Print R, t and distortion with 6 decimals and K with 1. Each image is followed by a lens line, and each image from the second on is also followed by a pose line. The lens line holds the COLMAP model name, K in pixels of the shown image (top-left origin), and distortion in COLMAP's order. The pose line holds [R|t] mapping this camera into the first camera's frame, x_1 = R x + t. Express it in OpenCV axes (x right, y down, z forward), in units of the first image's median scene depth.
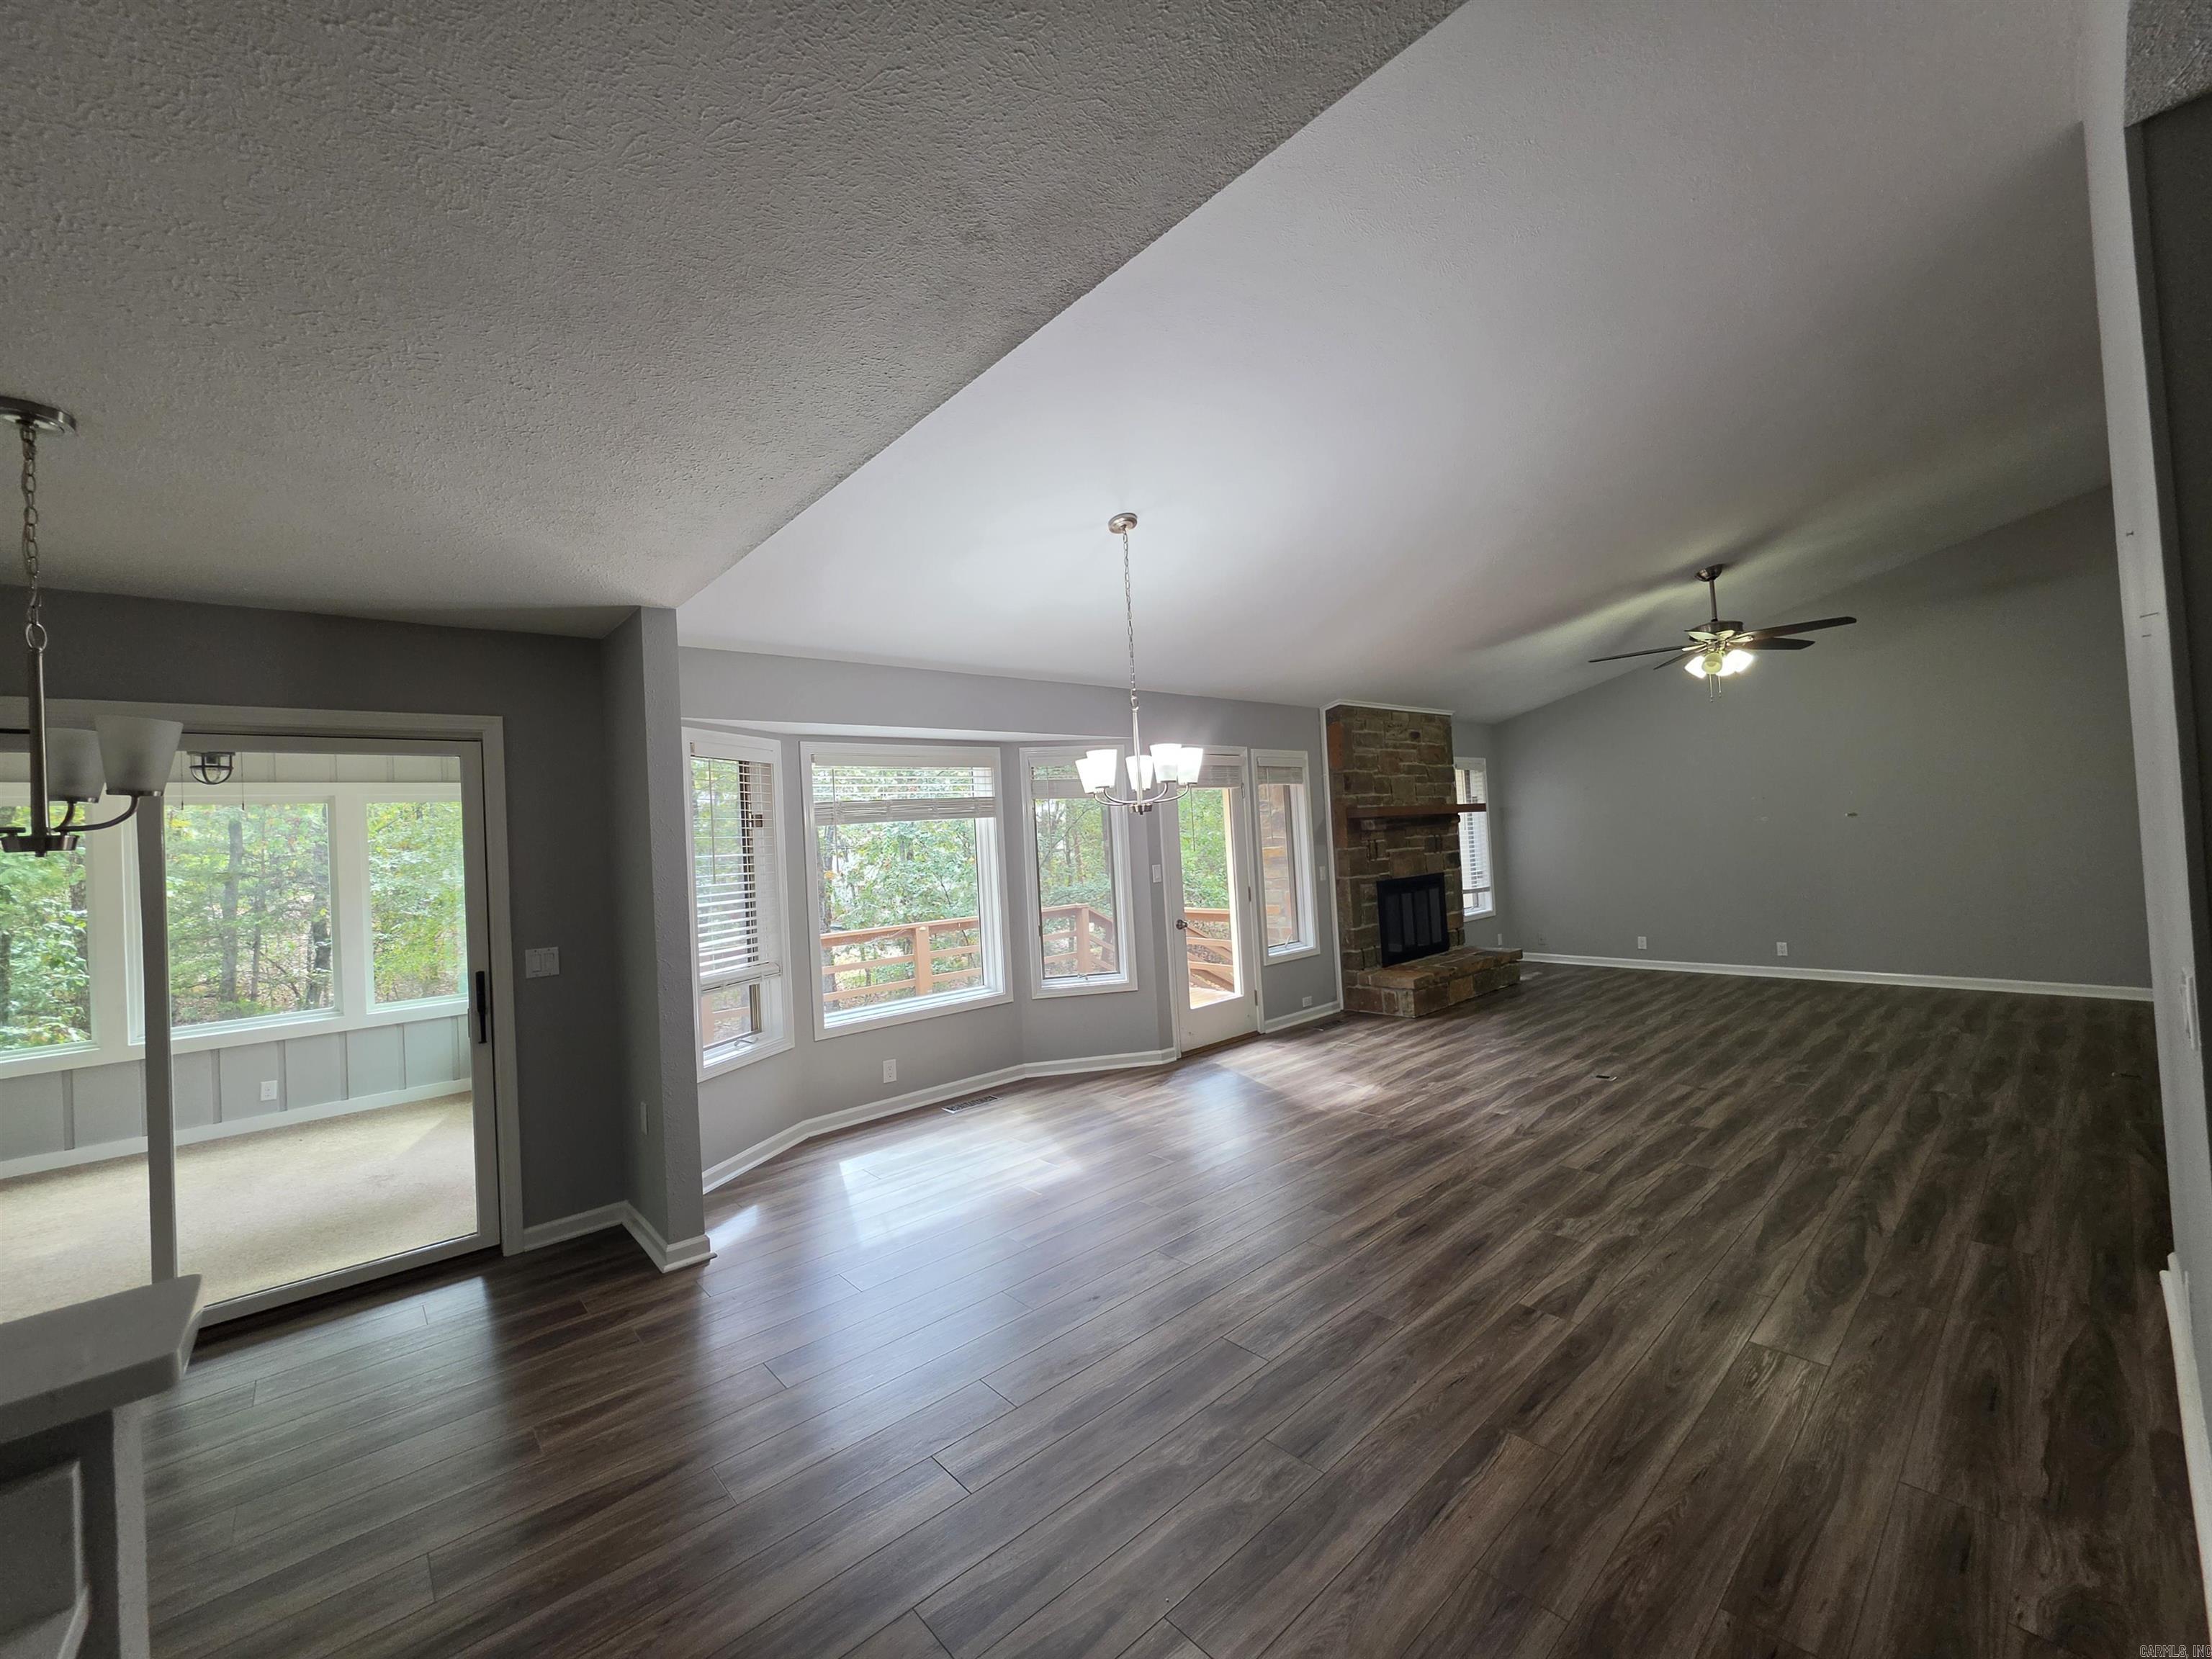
lens RADIAL K [[889.0, 0, 1111.7], [0, 889.0, 826.2], [0, 0, 1]] dist [0.002339, 0.000236]
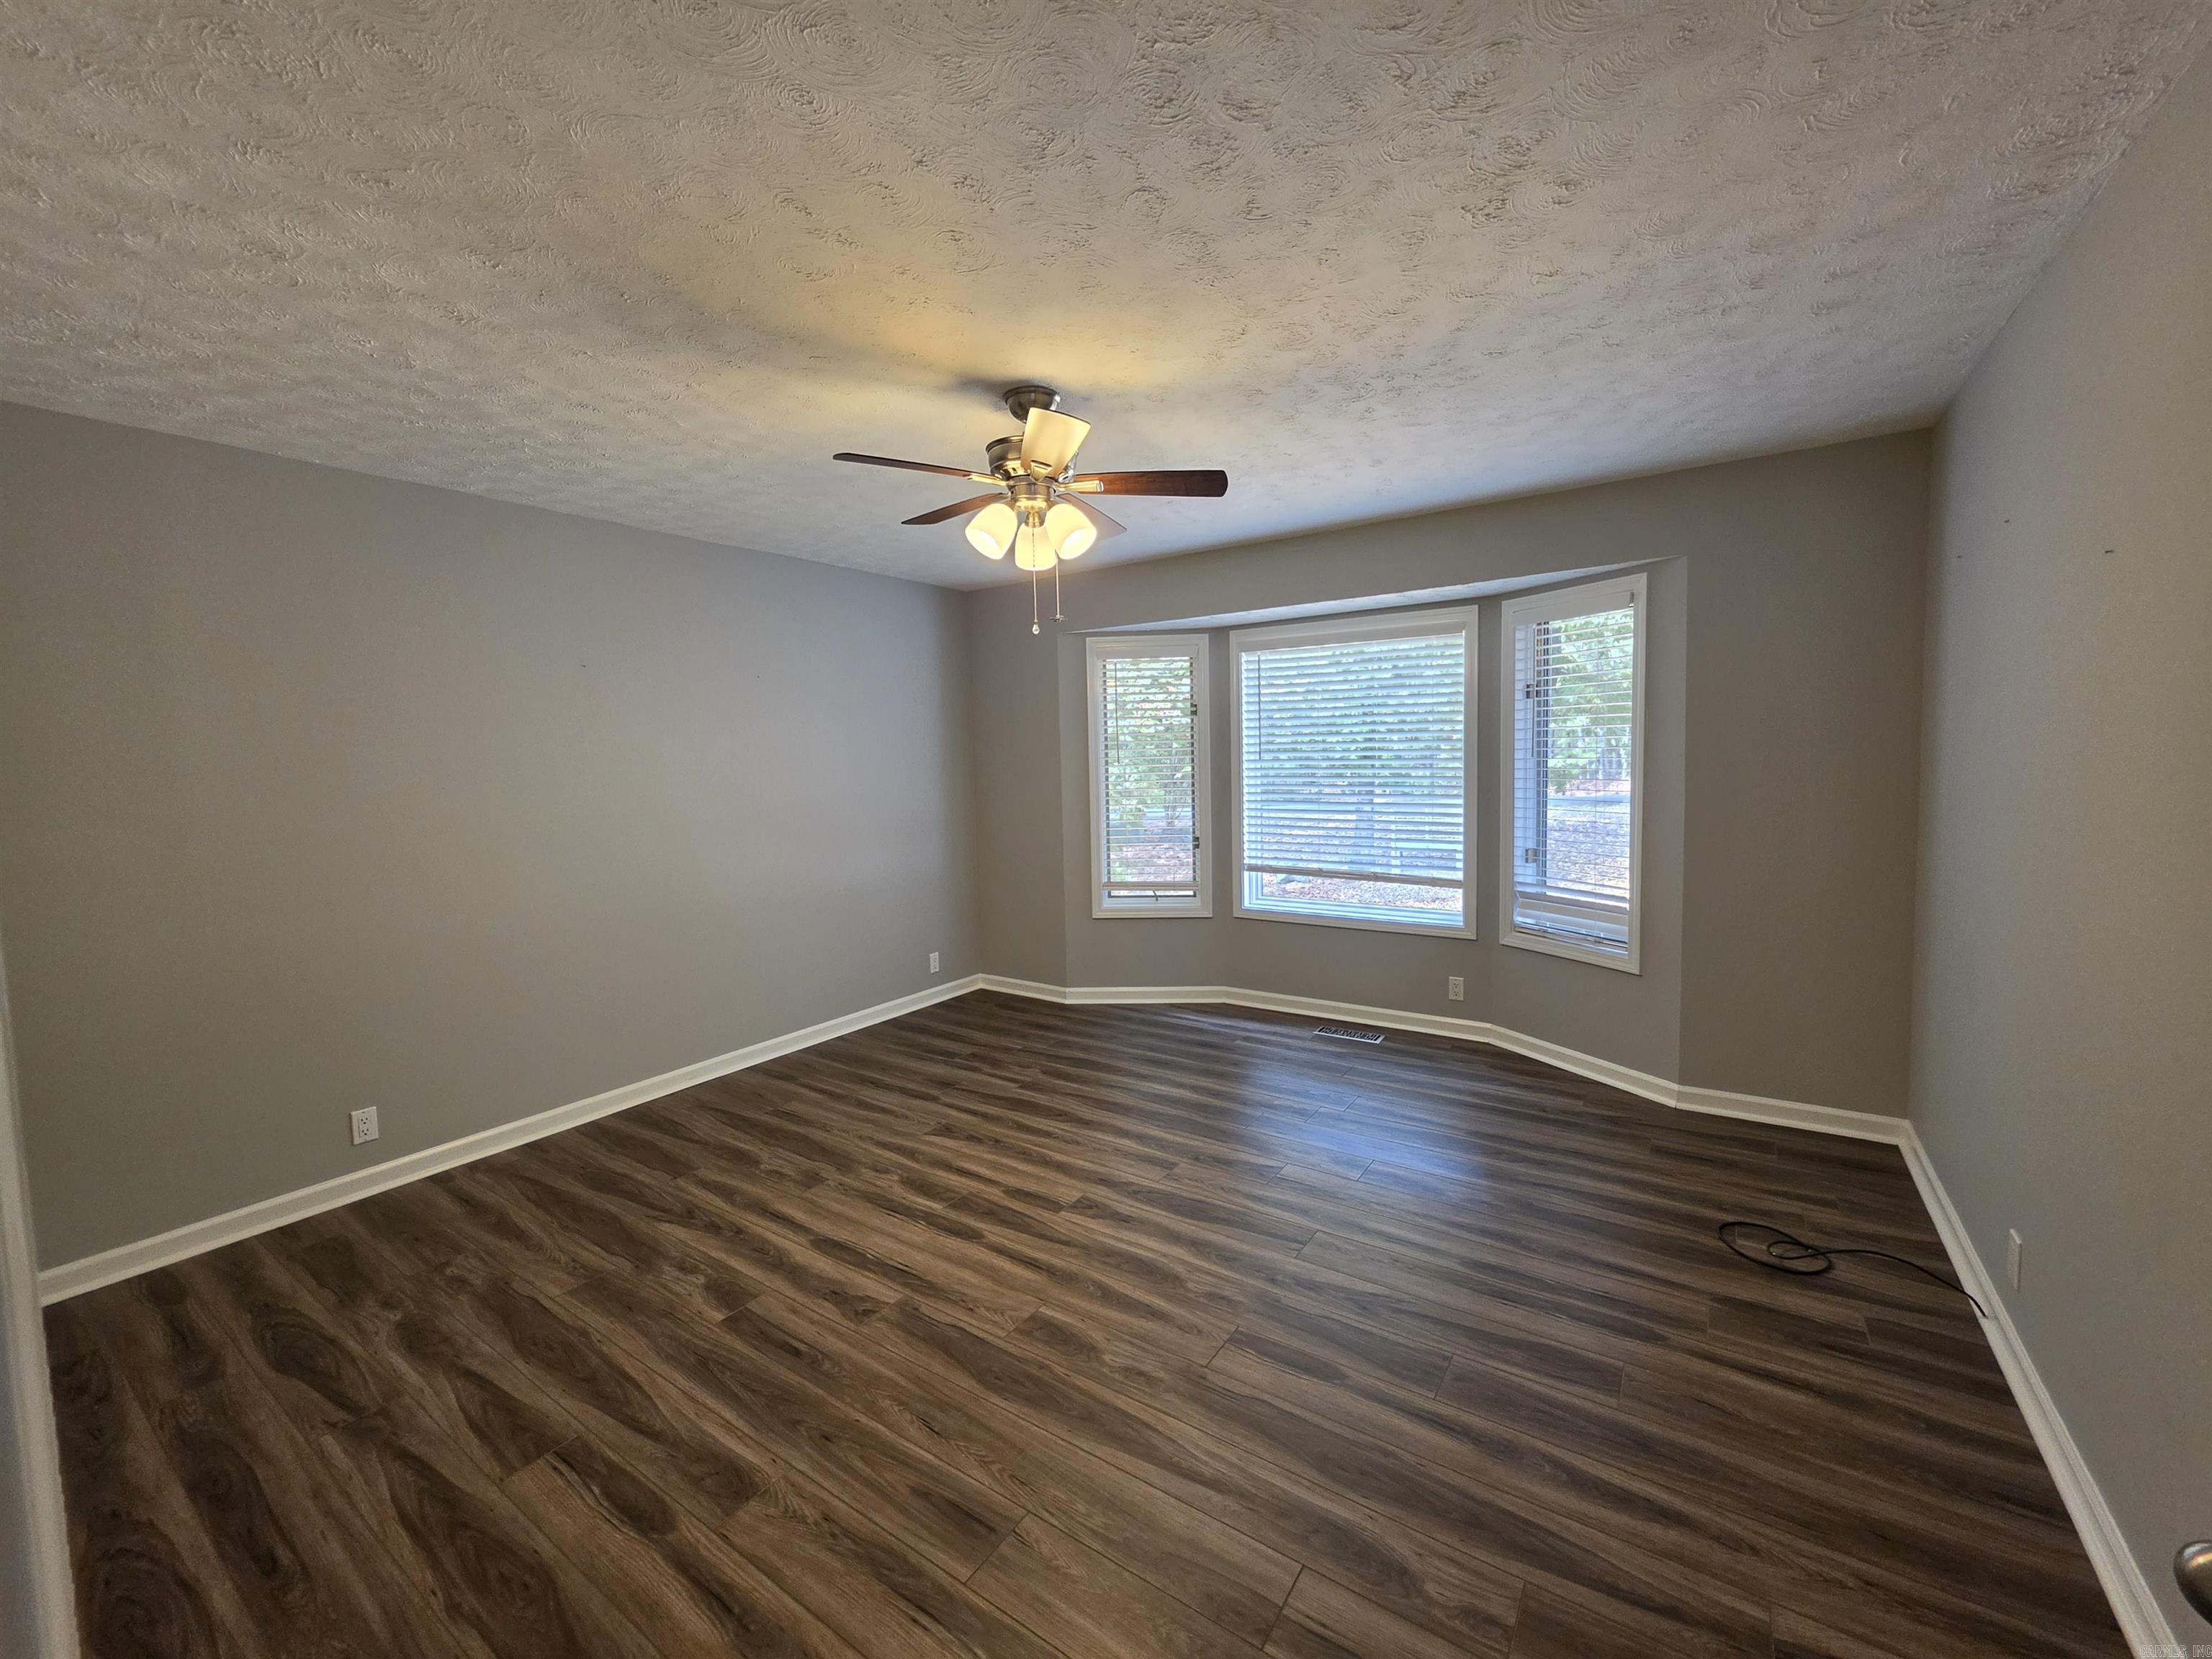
lens RADIAL K [[889.0, 0, 1110.0], [0, 889.0, 820.2], [0, 0, 1]] dist [0.002339, 0.000236]
pose [[0.228121, 0.126459, -0.965385, 0.564797], [0.023201, 0.990542, 0.135237, -0.018153], [0.973356, -0.053248, 0.223029, 0.531903]]
